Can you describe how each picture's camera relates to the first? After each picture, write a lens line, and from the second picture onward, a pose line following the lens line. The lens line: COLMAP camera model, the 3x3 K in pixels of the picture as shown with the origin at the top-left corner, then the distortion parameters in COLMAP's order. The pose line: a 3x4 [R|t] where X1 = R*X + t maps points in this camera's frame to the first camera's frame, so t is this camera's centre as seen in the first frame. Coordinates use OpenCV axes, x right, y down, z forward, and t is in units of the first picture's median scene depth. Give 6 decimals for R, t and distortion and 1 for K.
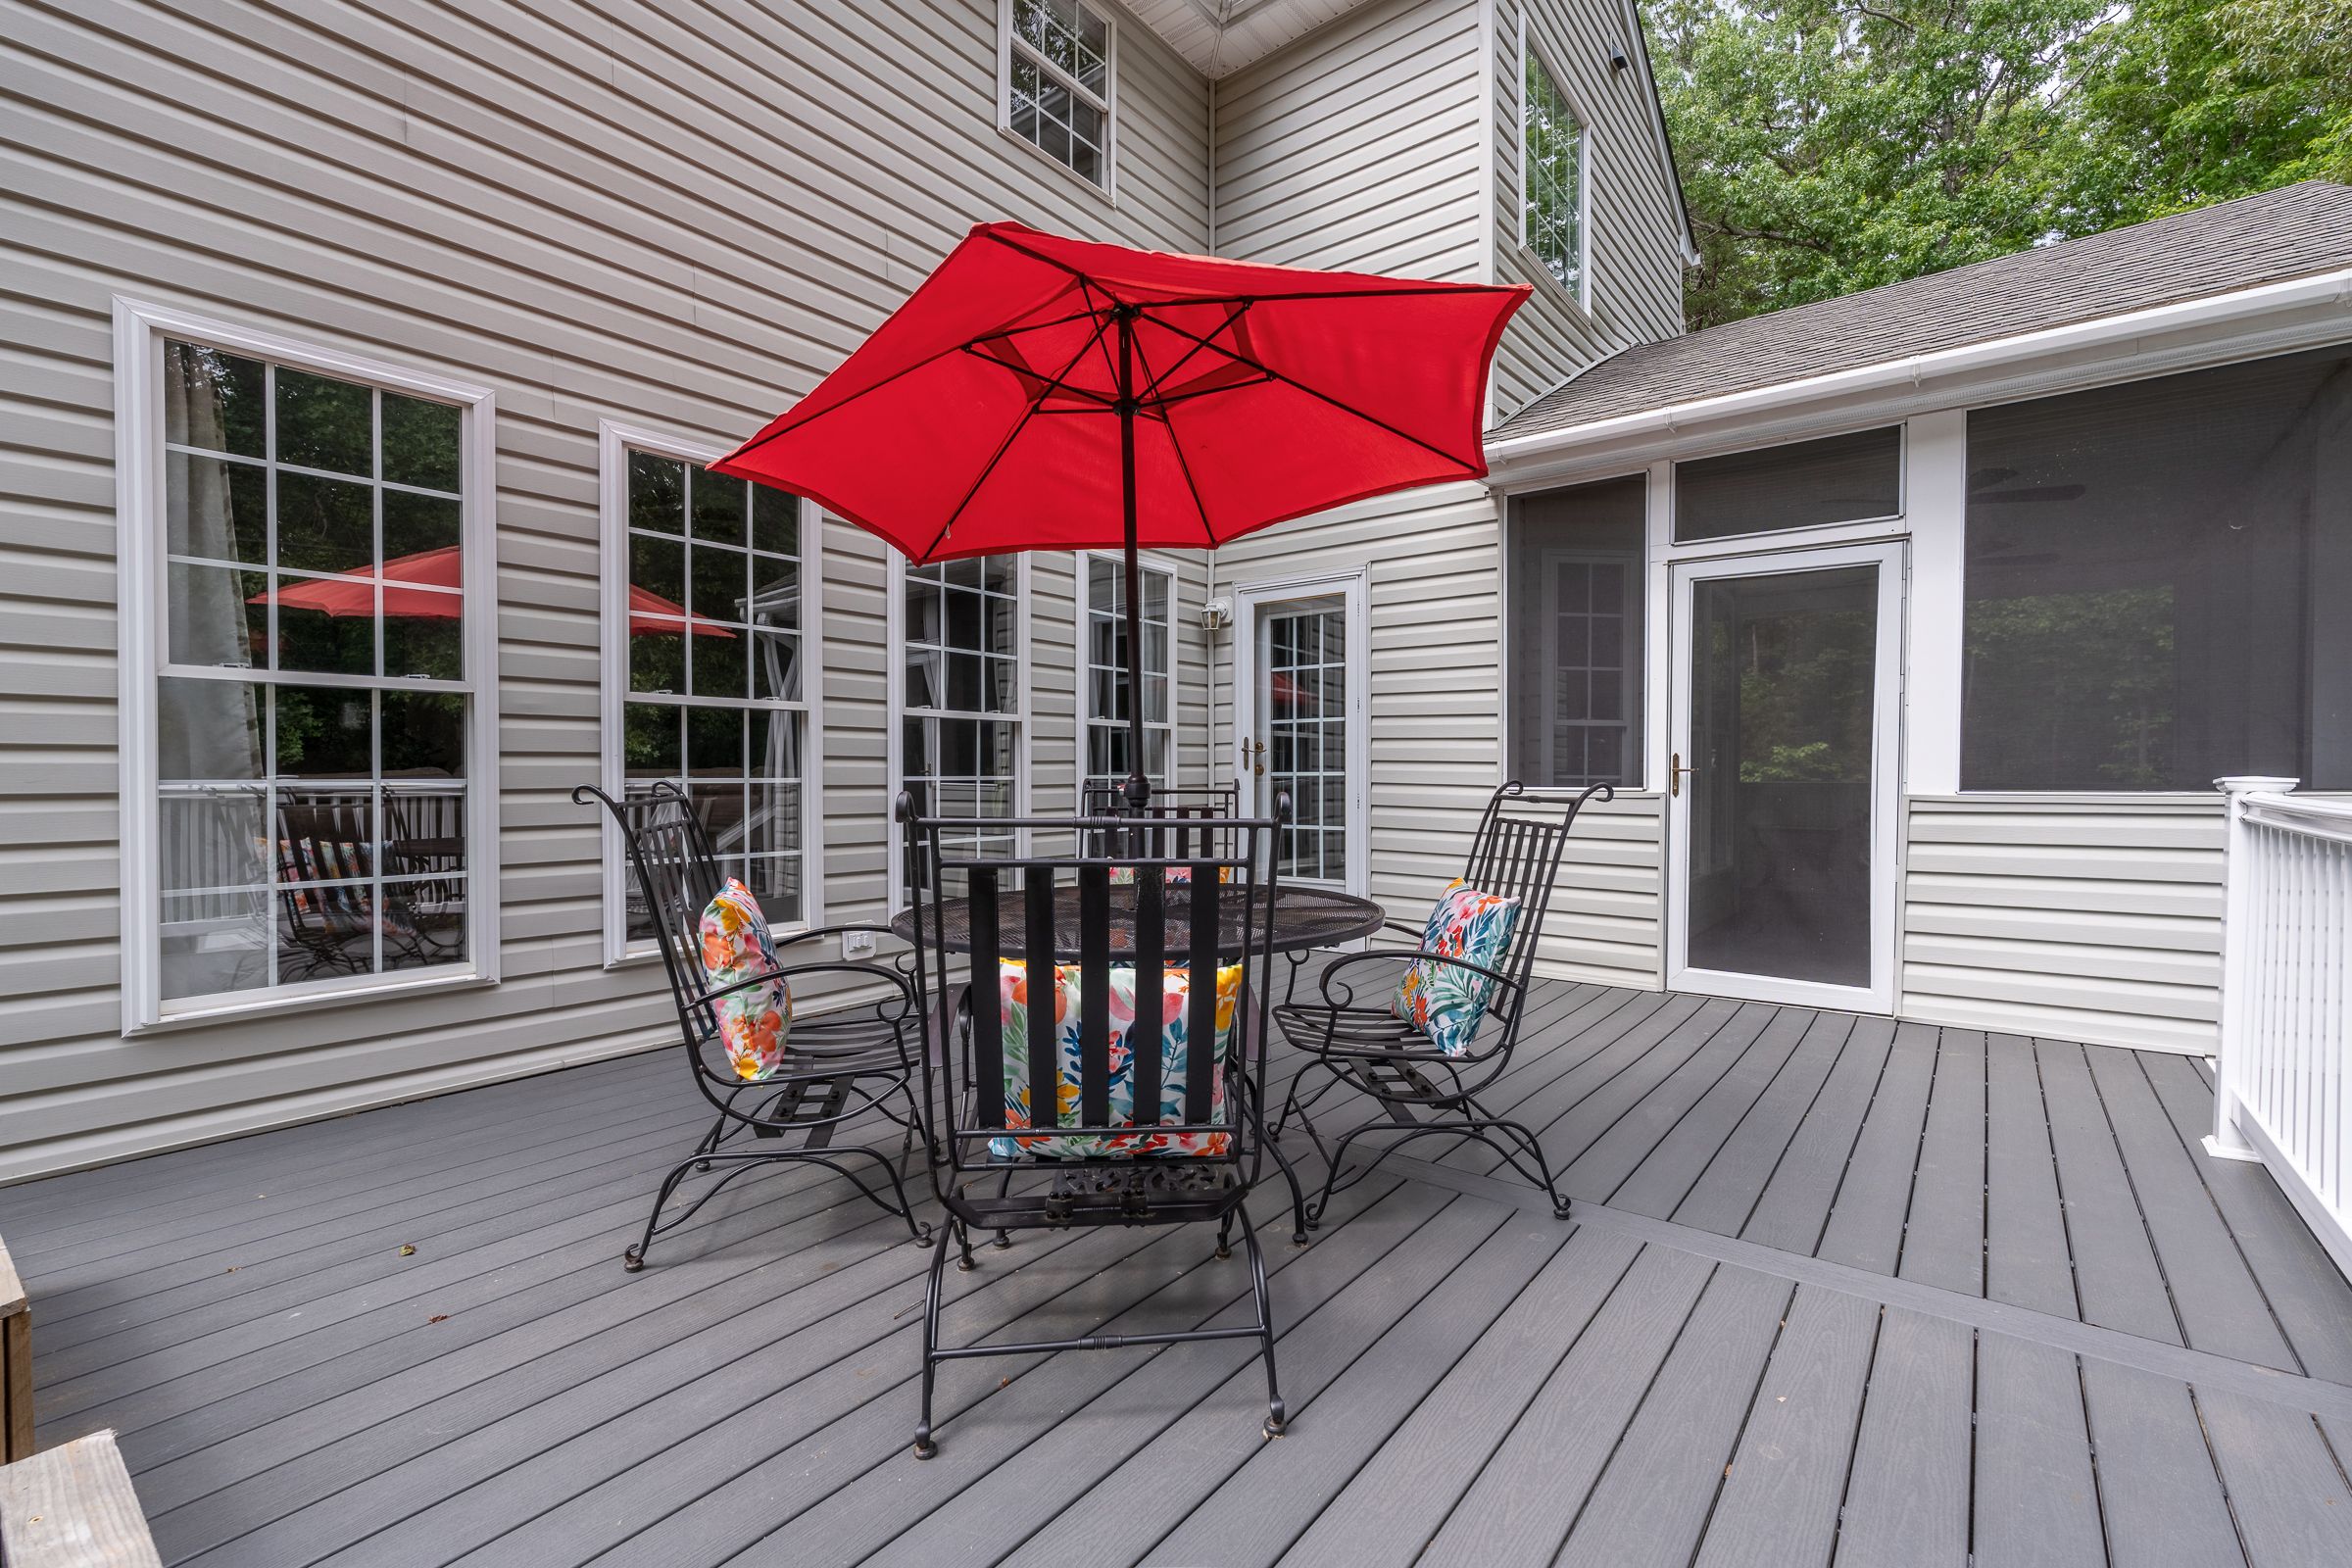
lens RADIAL K [[1042.9, 0, 1182.7], [0, 1042.9, 786.6], [0, 0, 1]] dist [-0.007690, 0.000100]
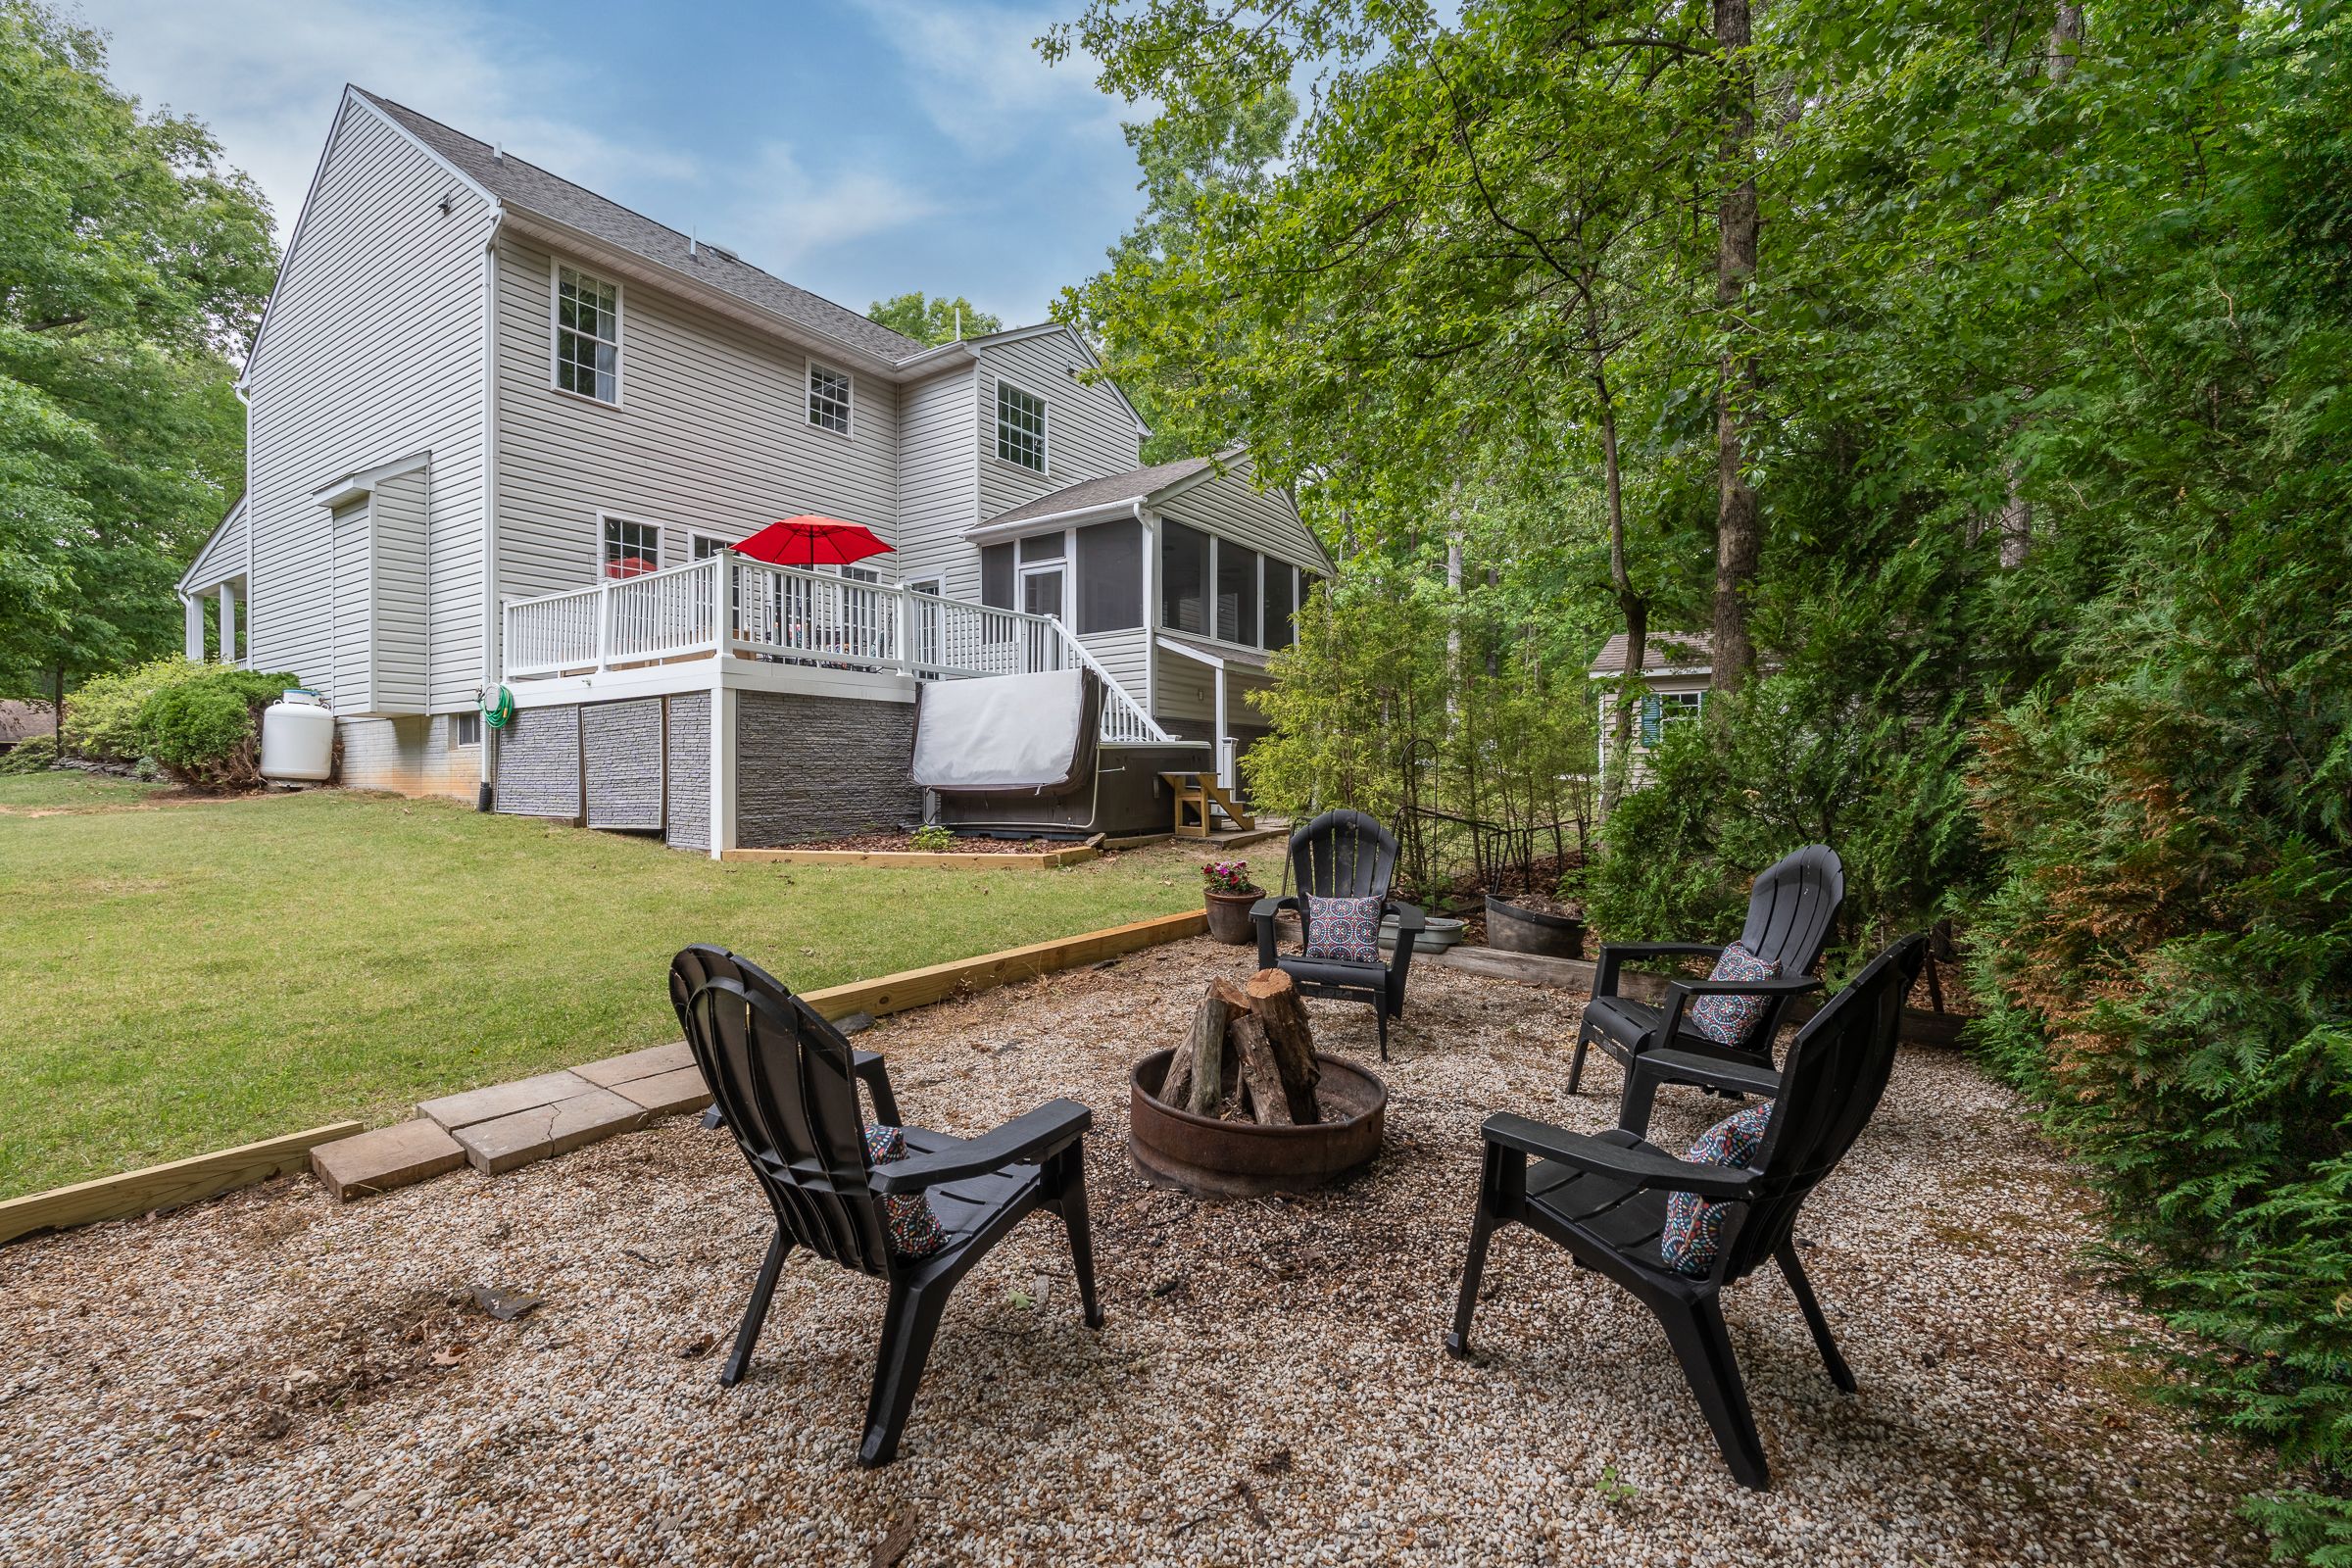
lens RADIAL K [[1042.9, 0, 1169.8], [0, 1042.9, 782.0], [0, 0, 1]] dist [-0.007690, 0.000100]
pose [[0.997792, -0.000473, 0.066419, 0.722380], [0.001269, 0.999928, -0.011932, 0.474660], [-0.066408, 0.011990, 0.997720, -2.211689]]
